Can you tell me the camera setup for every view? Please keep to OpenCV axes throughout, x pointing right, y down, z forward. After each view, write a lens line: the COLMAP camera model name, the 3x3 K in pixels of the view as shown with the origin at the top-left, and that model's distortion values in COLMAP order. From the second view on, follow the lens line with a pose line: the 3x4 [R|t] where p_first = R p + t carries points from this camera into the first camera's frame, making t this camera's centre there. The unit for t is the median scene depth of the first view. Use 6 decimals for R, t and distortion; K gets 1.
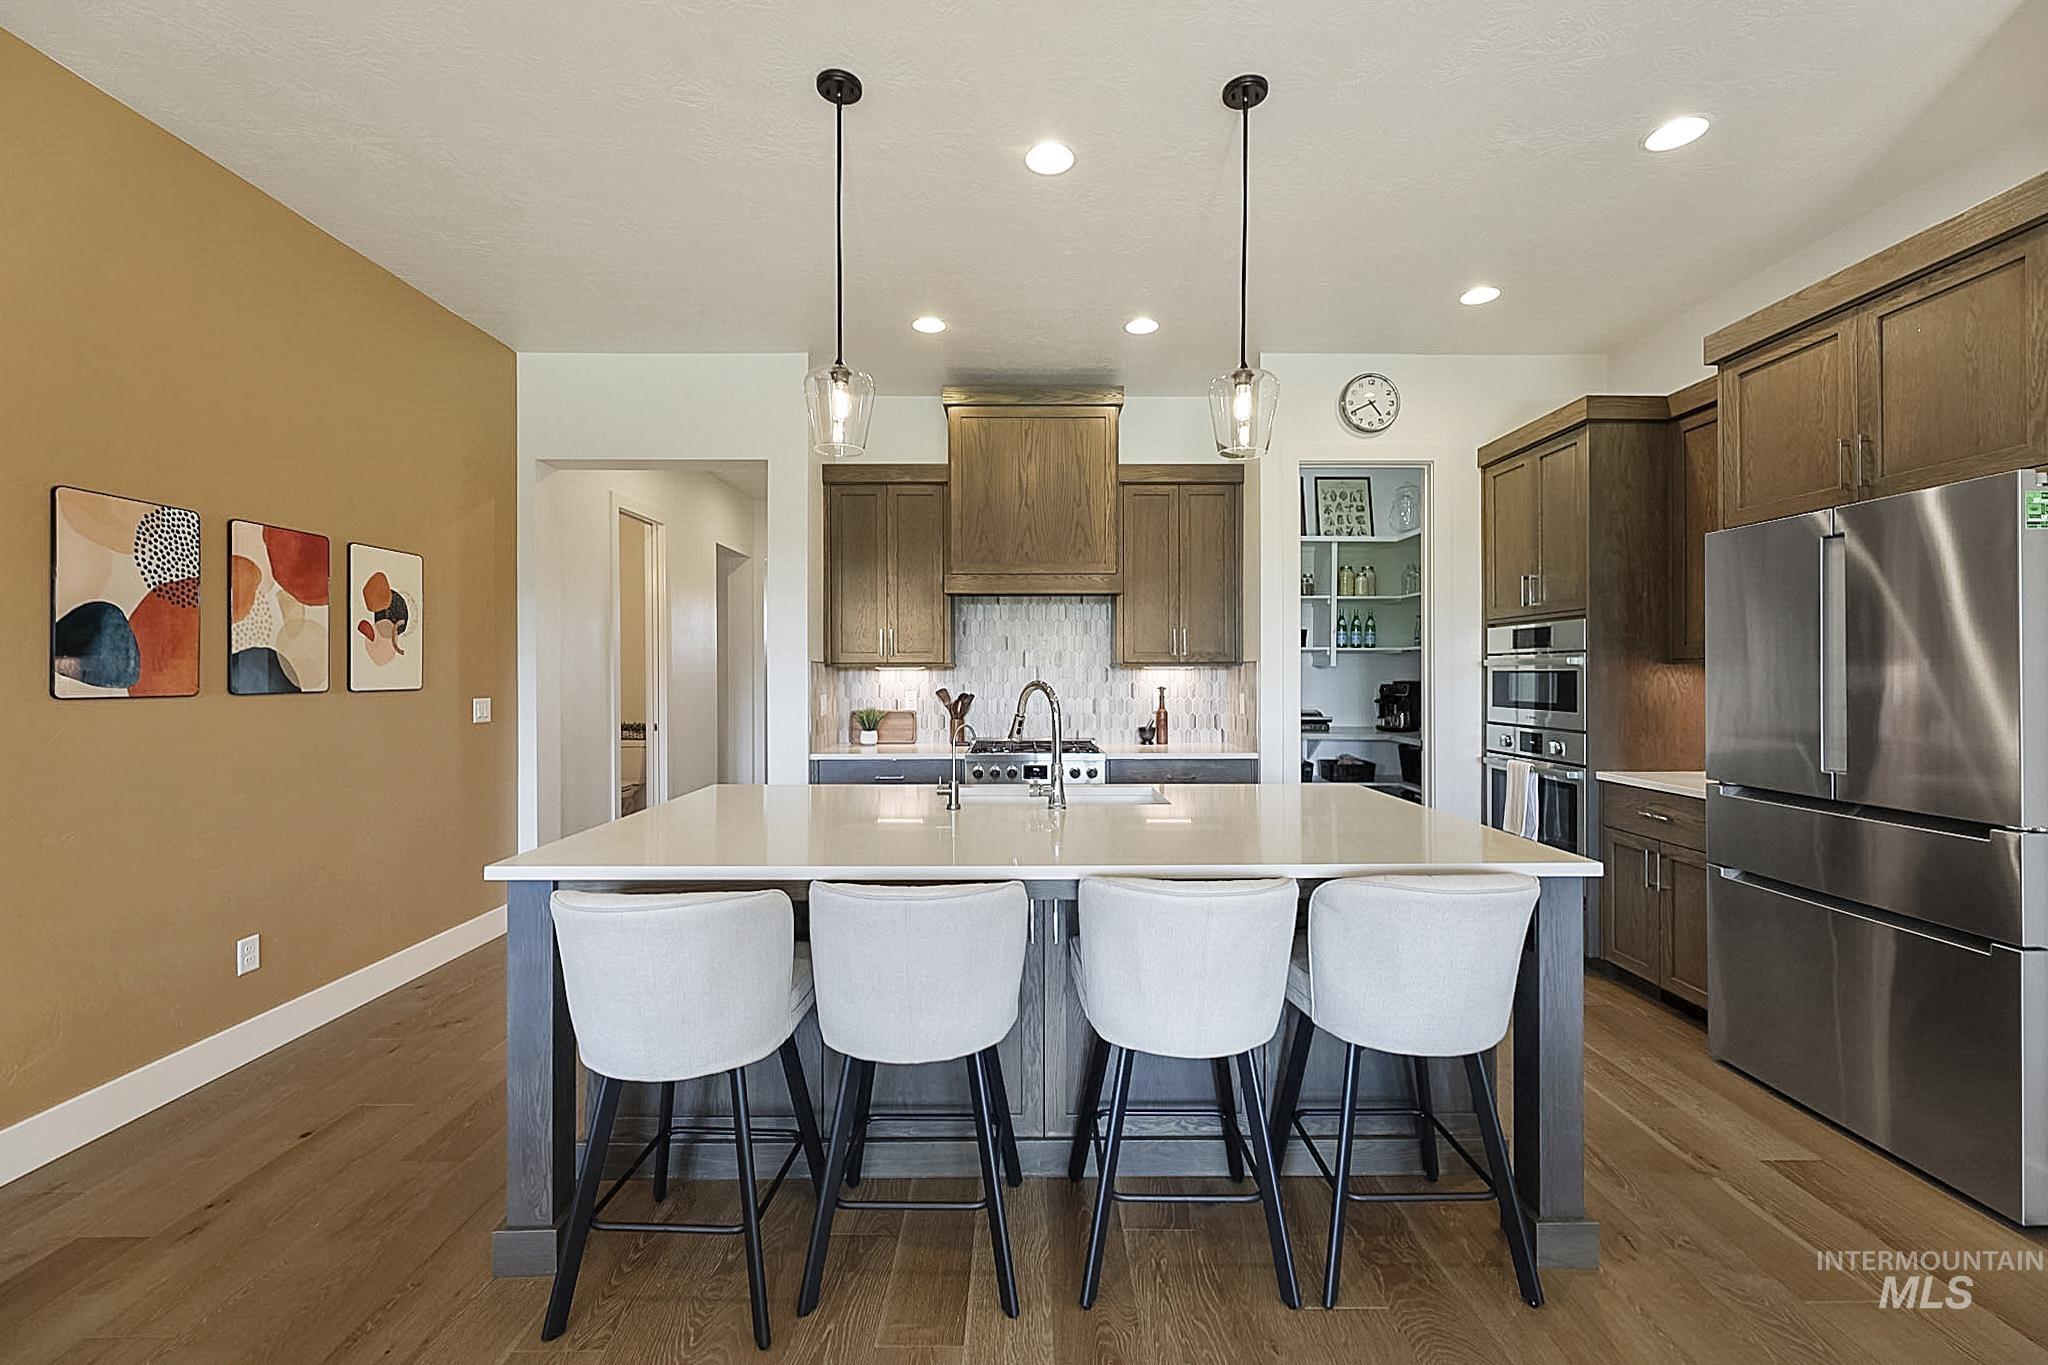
lens RADIAL K [[819.0, 0, 1024.0], [0, 819.0, 682.5], [0, 0, 1]] dist [-0.000346, 0.000120]
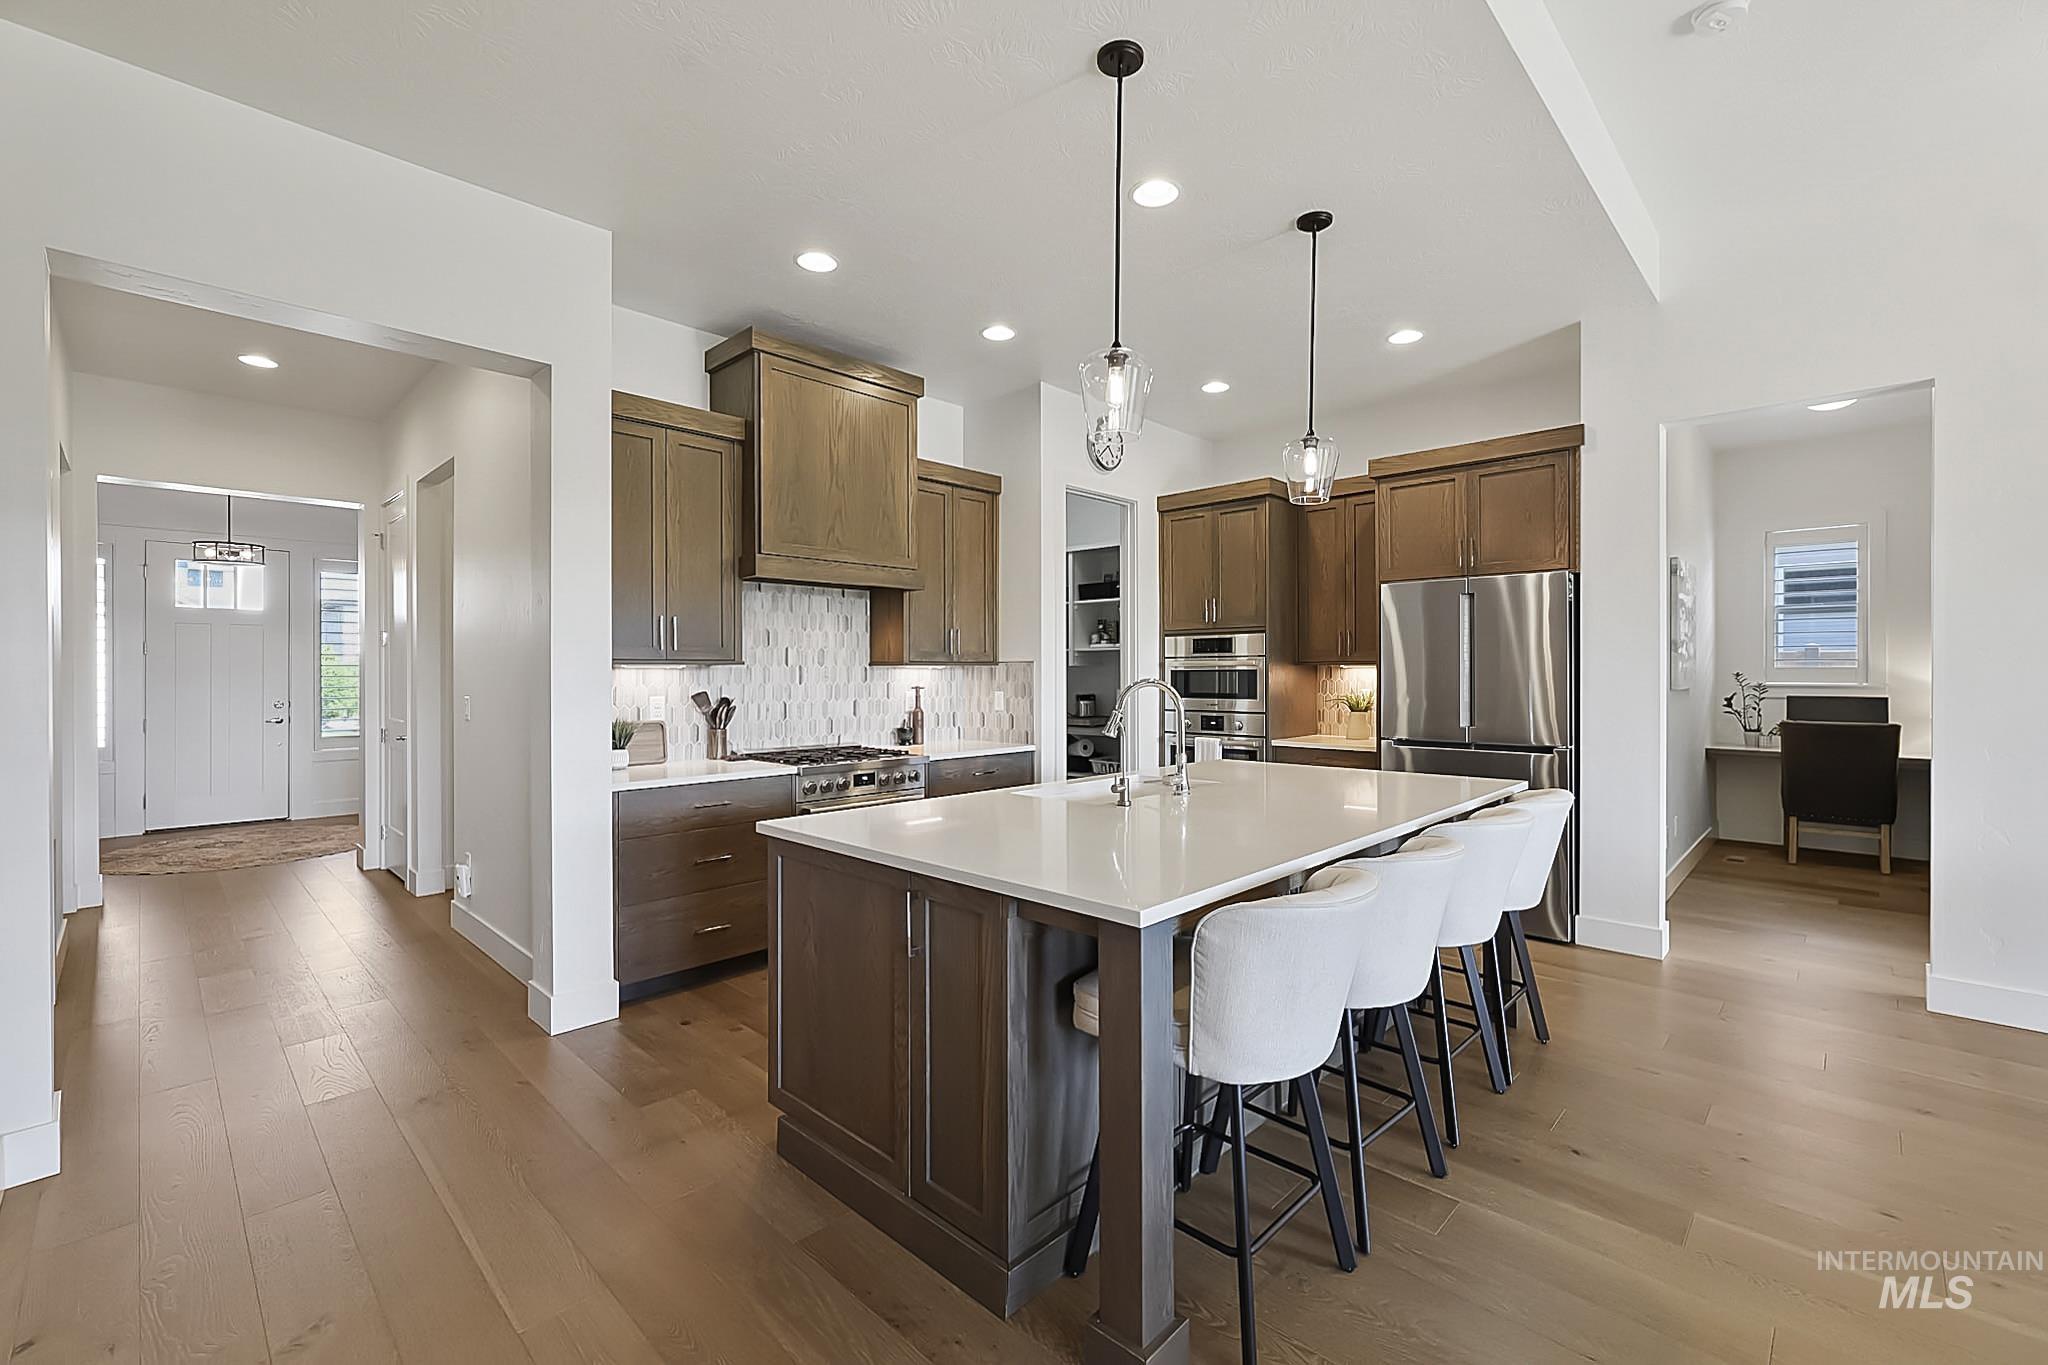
lens RADIAL K [[864.2, 0, 1024.0], [0, 864.2, 682.5], [0, 0, 1]] dist [0.014574, 0.000051]
pose [[0.696470, -0.009494, 0.717523, -0.500165], [0.009302, 0.999948, 0.004202, -0.002283], [-0.717525, 0.003748, 0.696522, 0.184704]]
